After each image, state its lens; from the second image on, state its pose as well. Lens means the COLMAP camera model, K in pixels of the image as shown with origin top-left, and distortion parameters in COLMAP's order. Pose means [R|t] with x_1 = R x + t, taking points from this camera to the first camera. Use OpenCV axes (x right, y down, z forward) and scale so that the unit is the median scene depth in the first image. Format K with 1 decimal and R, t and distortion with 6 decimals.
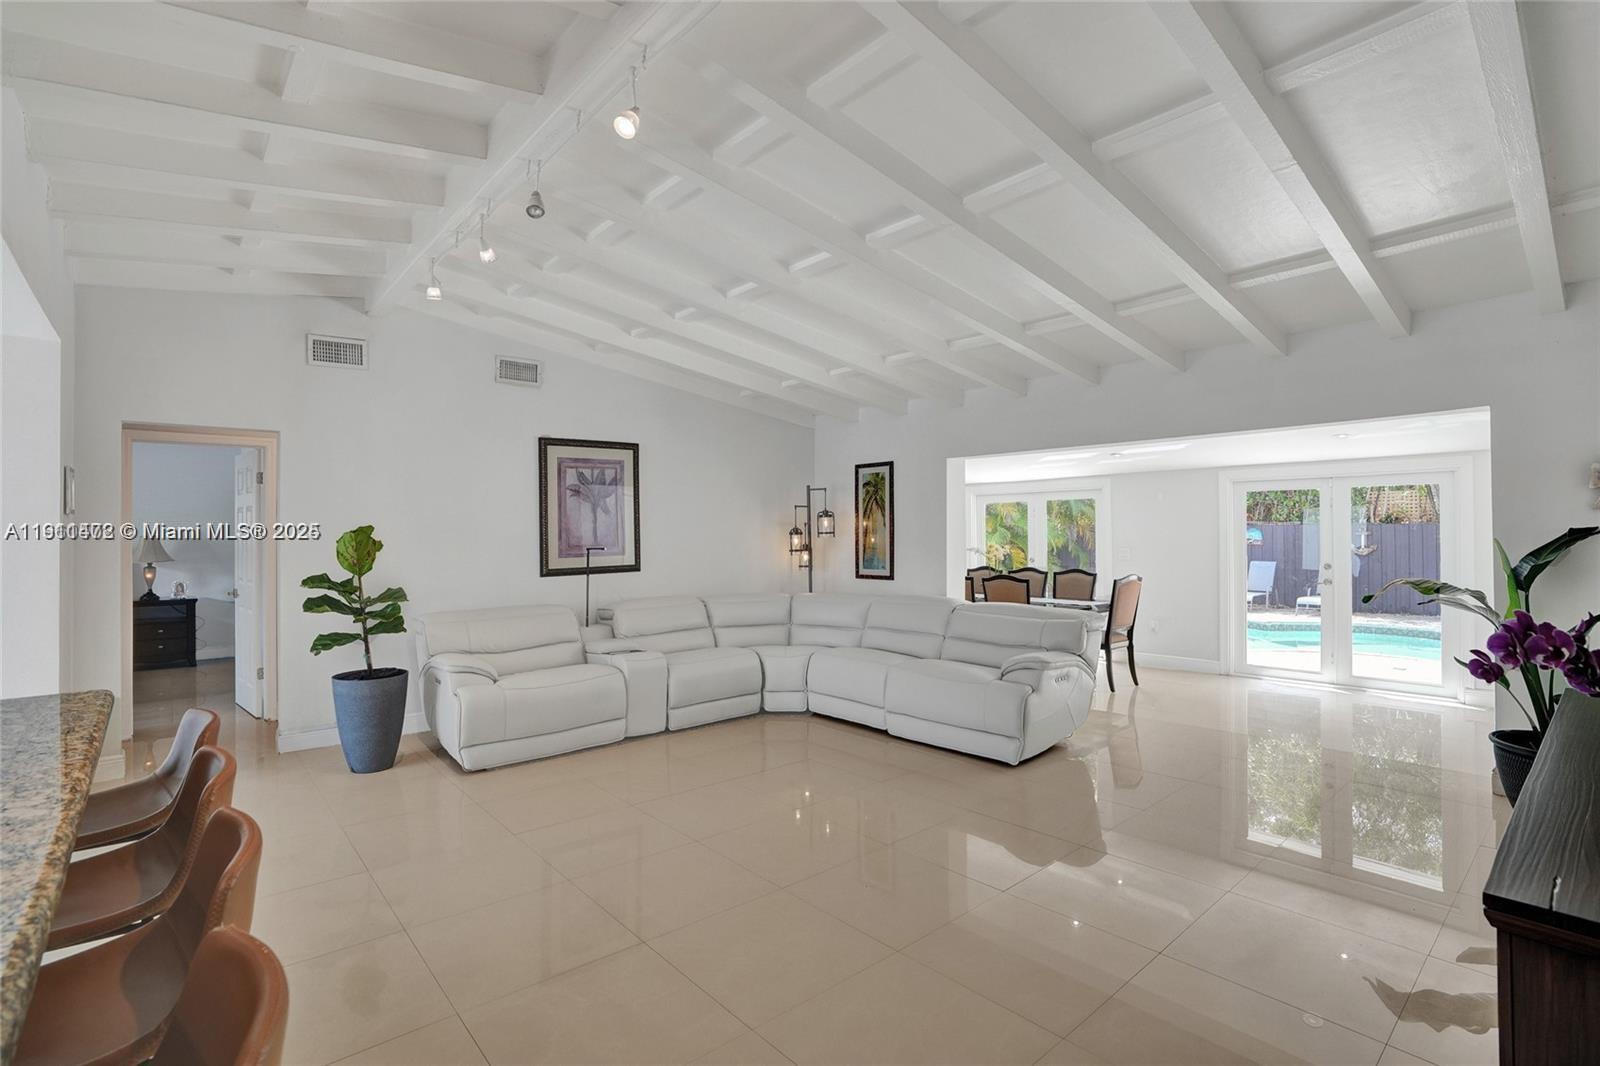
lens RADIAL K [[755.2, 0, 800.0], [0, 755.2, 533.0], [0, 0, 1]] dist [-0.047554, 0.000115]
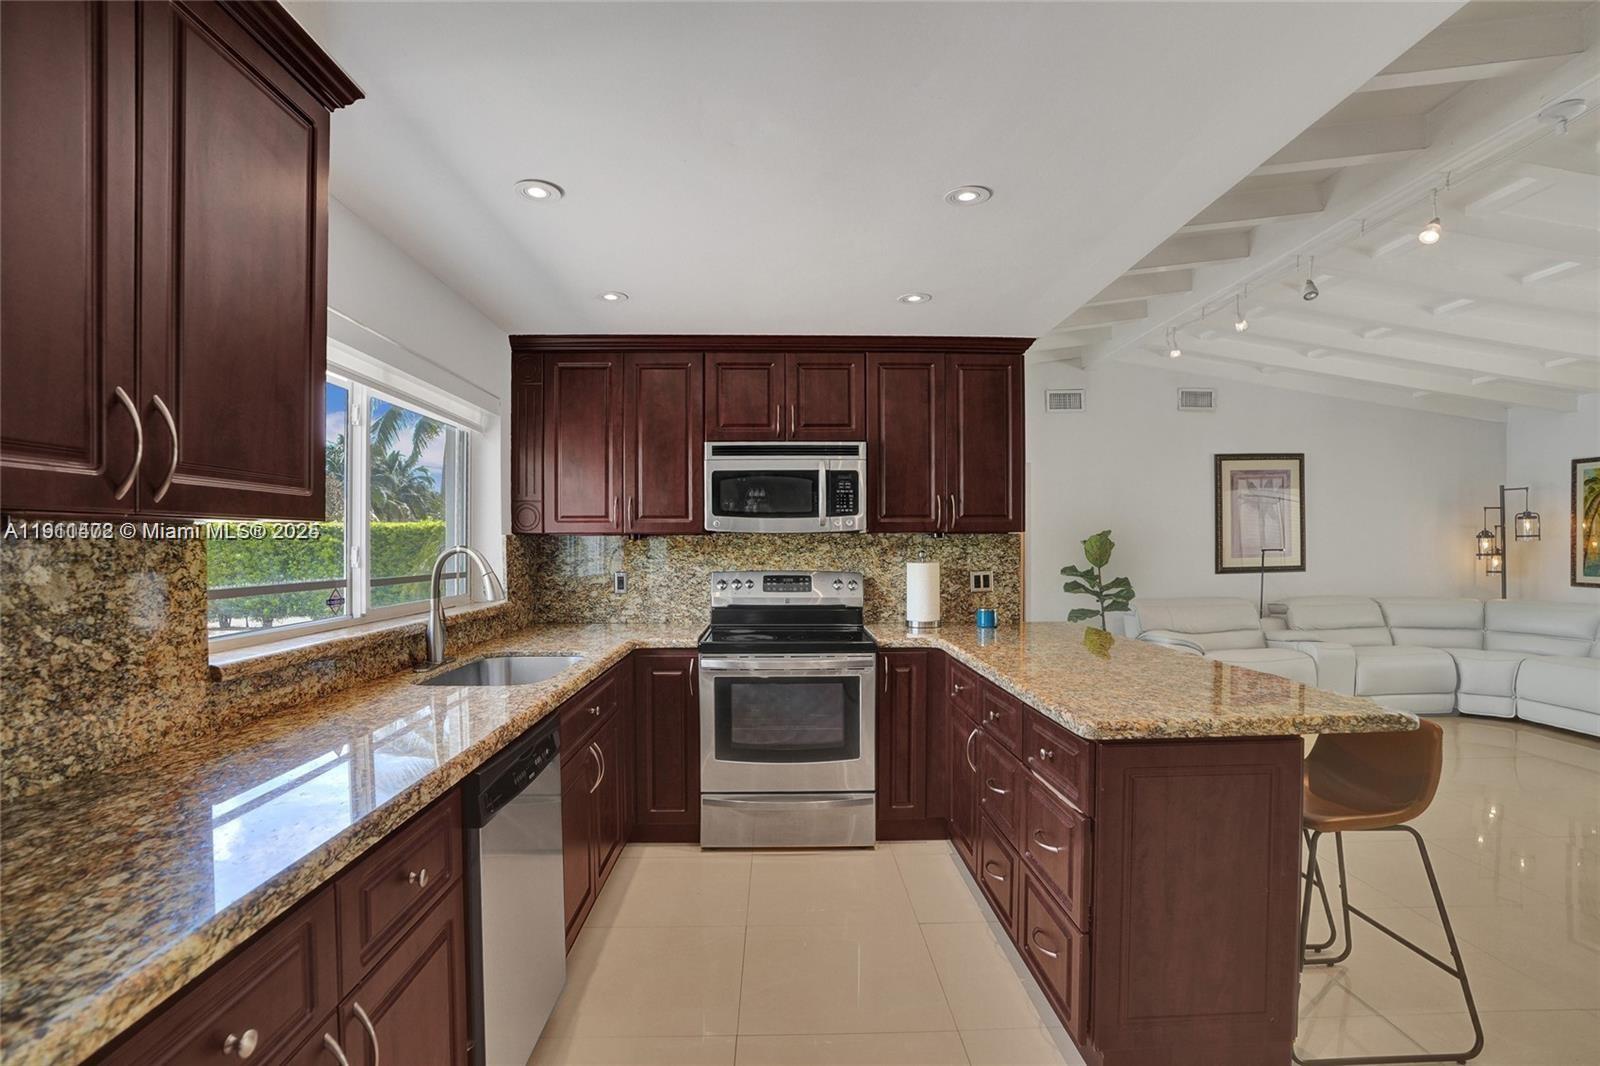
lens RADIAL K [[766.7, 0, 802.5], [0, 766.7, 548.0], [0, 0, 1]] dist [-0.074029, 0.029944]
pose [[0.775951, 0.005826, -0.630767, -0.102457], [0.000505, 0.999951, 0.009857, 0.006308], [0.630793, -0.007967, 0.775910, -0.296175]]
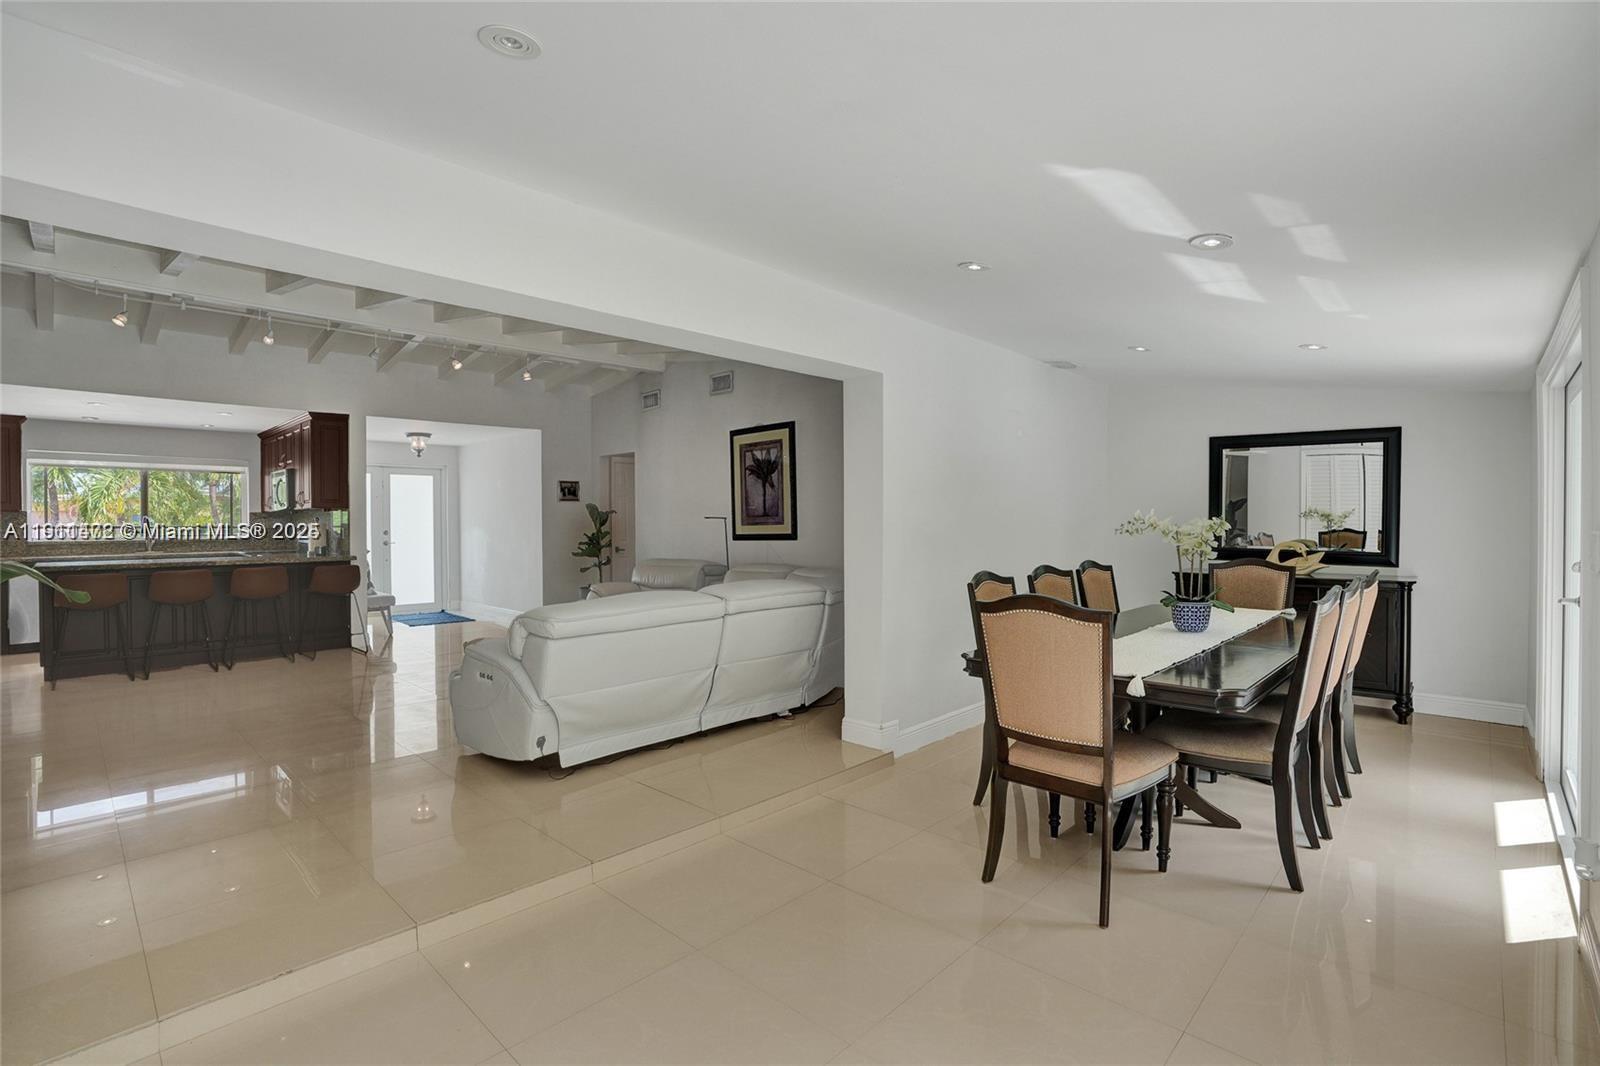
lens RADIAL K [[739.7, 0, 792.6], [0, 739.7, 529.0], [0, 0, 1]] dist [-0.053635, 0.023321]
pose [[0.086711, 0.014627, -0.996126, 0.876673], [0.006577, 0.999862, 0.015254, 0.020254], [0.996212, -0.007874, 0.086603, 0.947234]]
